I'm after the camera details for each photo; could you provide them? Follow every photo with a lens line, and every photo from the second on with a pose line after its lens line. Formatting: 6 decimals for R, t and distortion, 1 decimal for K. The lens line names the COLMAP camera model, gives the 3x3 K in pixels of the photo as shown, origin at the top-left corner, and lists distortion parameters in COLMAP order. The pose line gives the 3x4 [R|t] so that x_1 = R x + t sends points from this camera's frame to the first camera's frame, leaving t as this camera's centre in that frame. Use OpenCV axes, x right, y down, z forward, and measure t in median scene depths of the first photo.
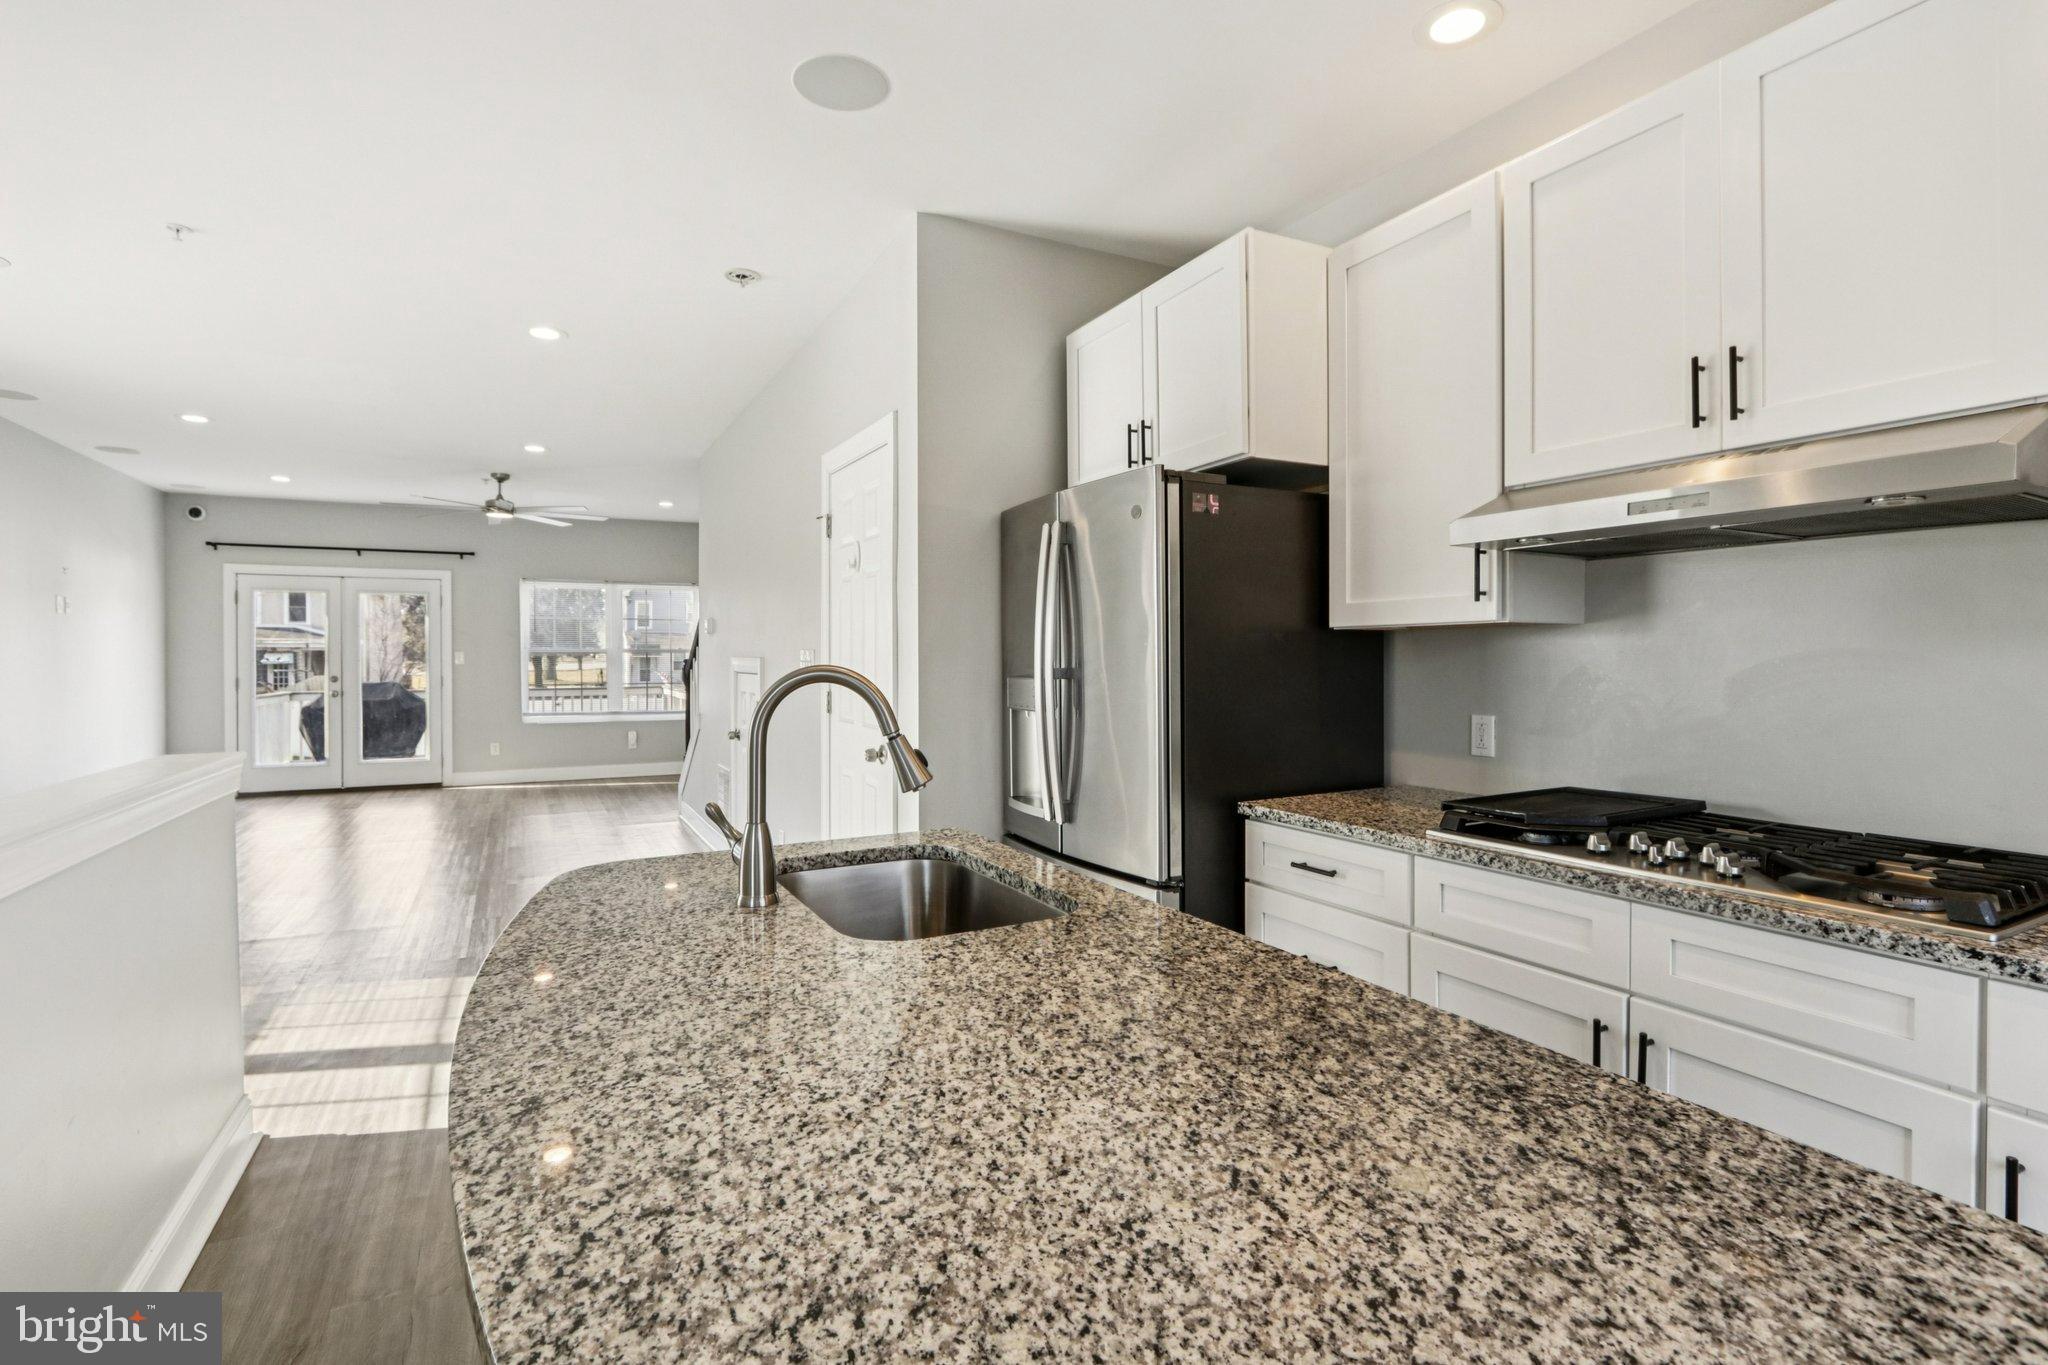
lens RADIAL K [[958.9, 0, 1009.4], [0, 958.9, 670.0], [0, 0, 1]] dist [-0.025854, 0.006711]
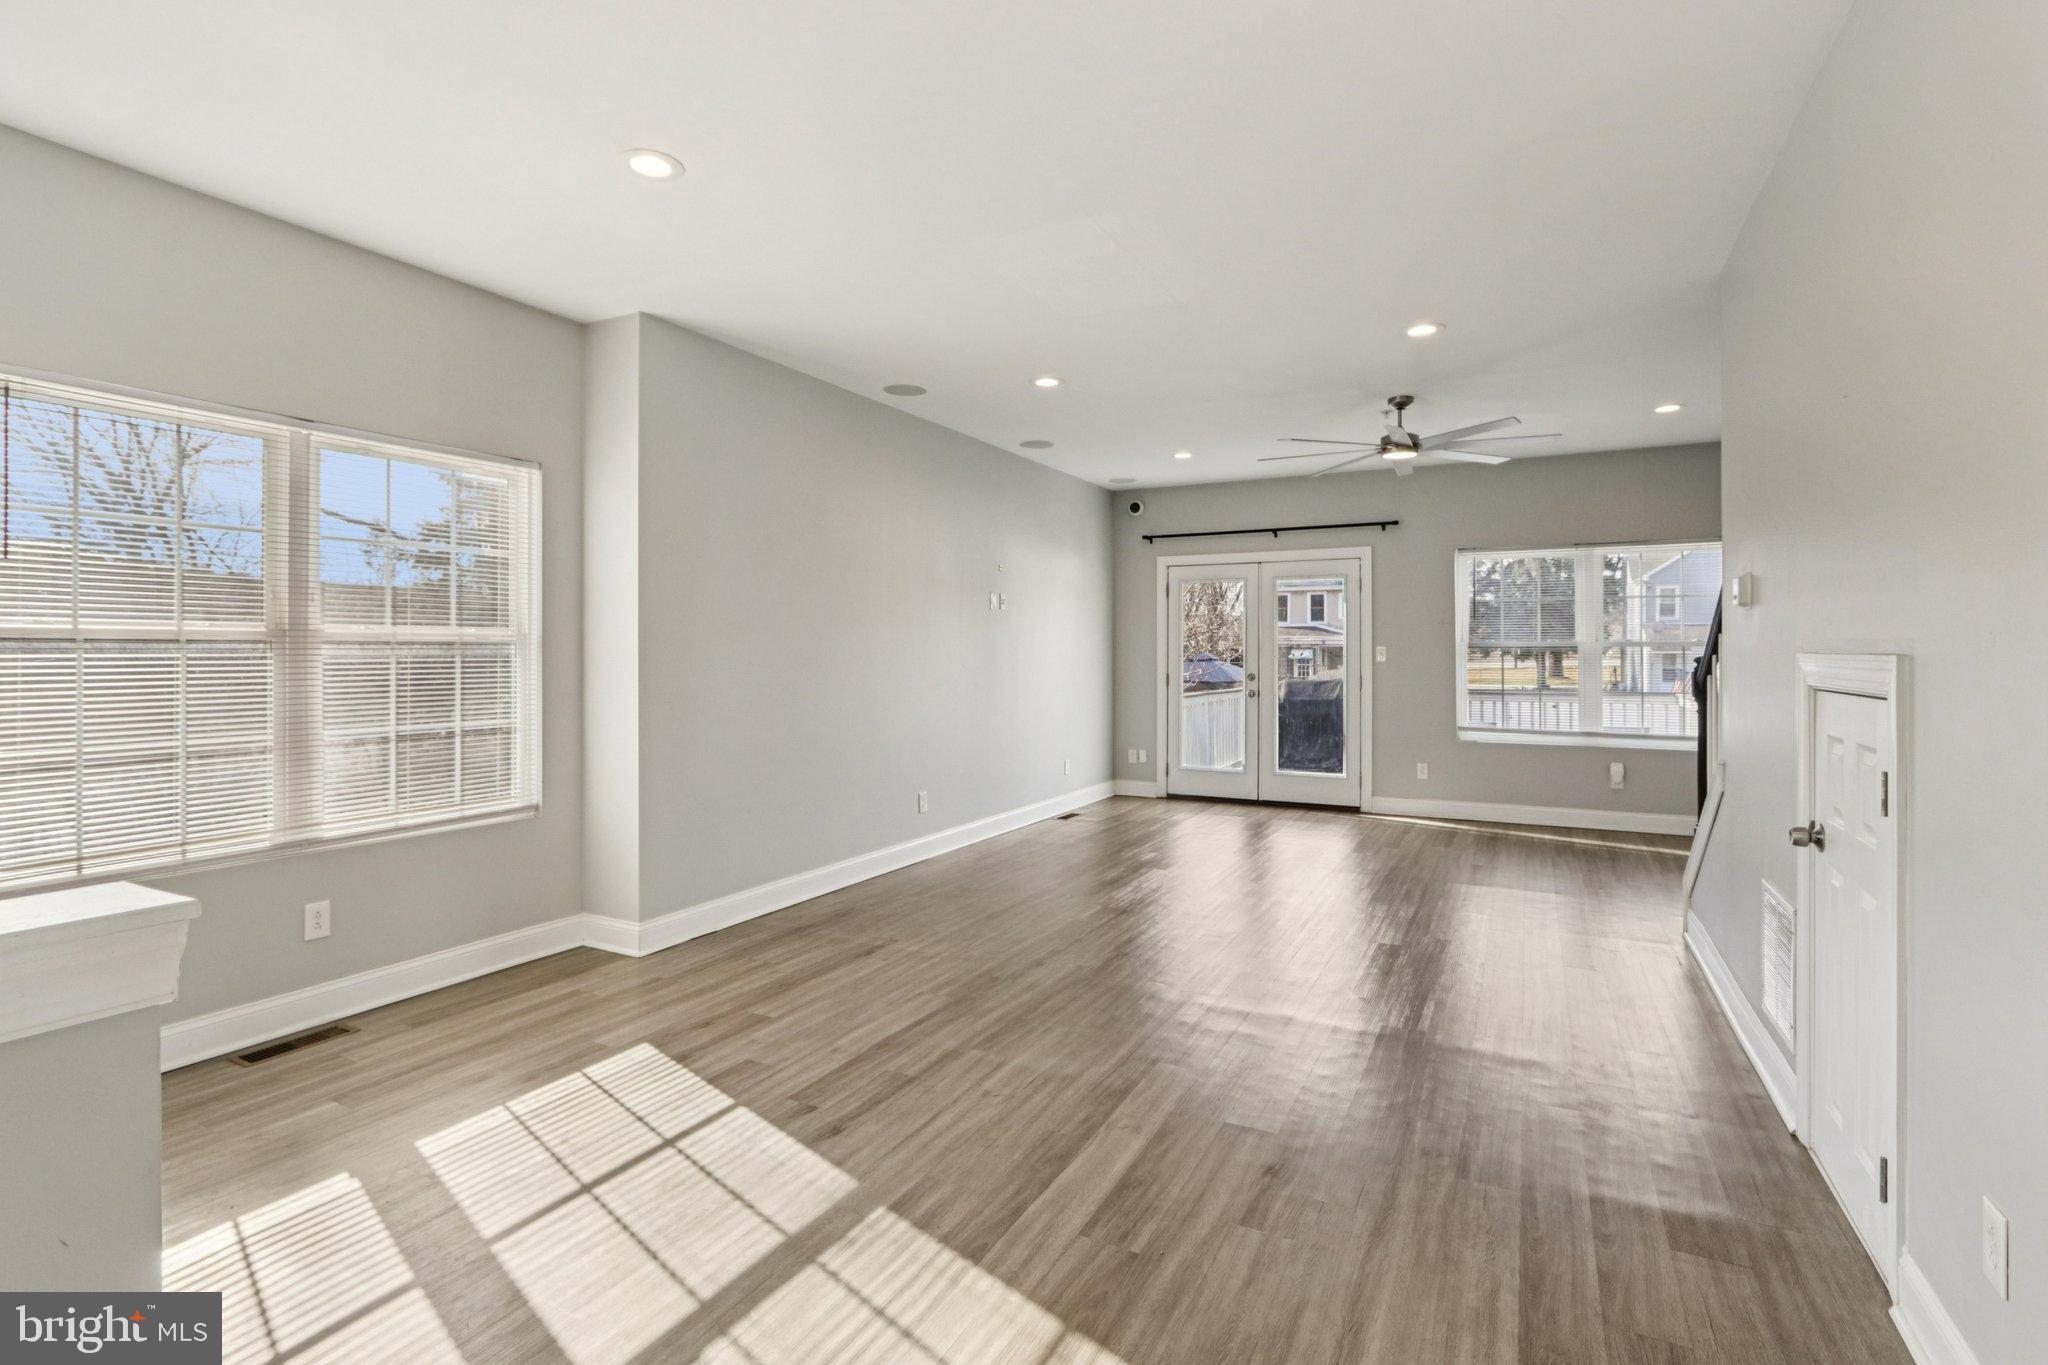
lens RADIAL K [[977.3, 0, 1019.4], [0, 977.3, 643.4], [0, 0, 1]] dist [-0.015539, 0.006302]
pose [[0.576199, -0.006676, -0.817282, -0.136053], [-0.012426, 0.999780, -0.016927, -0.006400], [0.817215, 0.019909, 0.575989, 0.462111]]
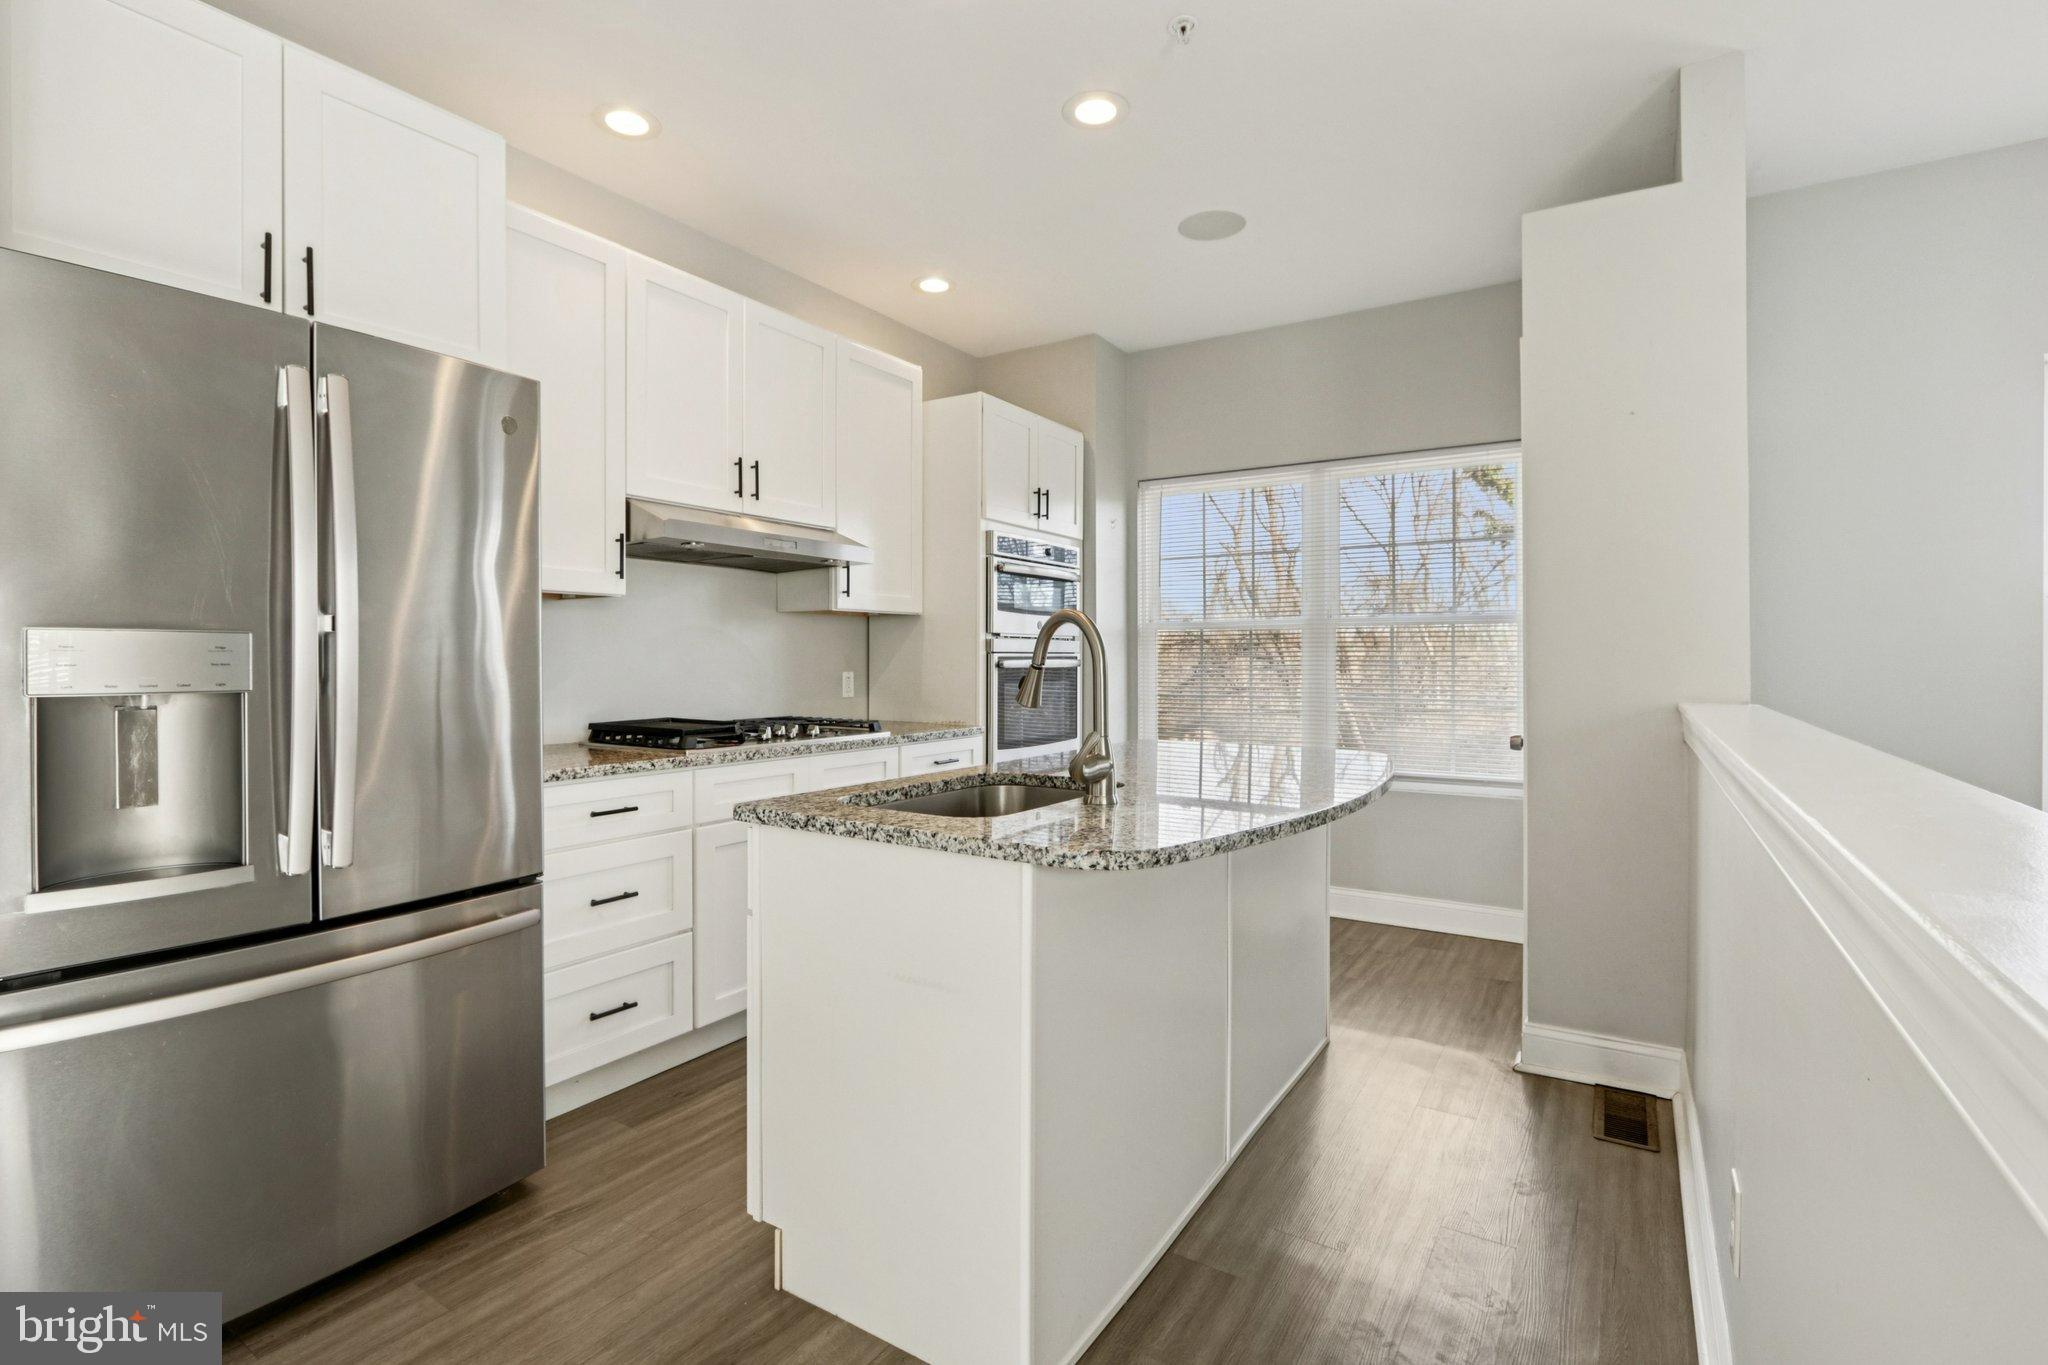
lens RADIAL K [[958.9, 0, 1009.4], [0, 958.9, 670.0], [0, 0, 1]] dist [-0.025854, 0.006711]
pose [[-0.498117, -0.004819, 0.867096, -0.333939], [0.011392, 0.999862, 0.012101, 0.015817], [-0.867035, 0.015906, -0.497994, 0.451567]]
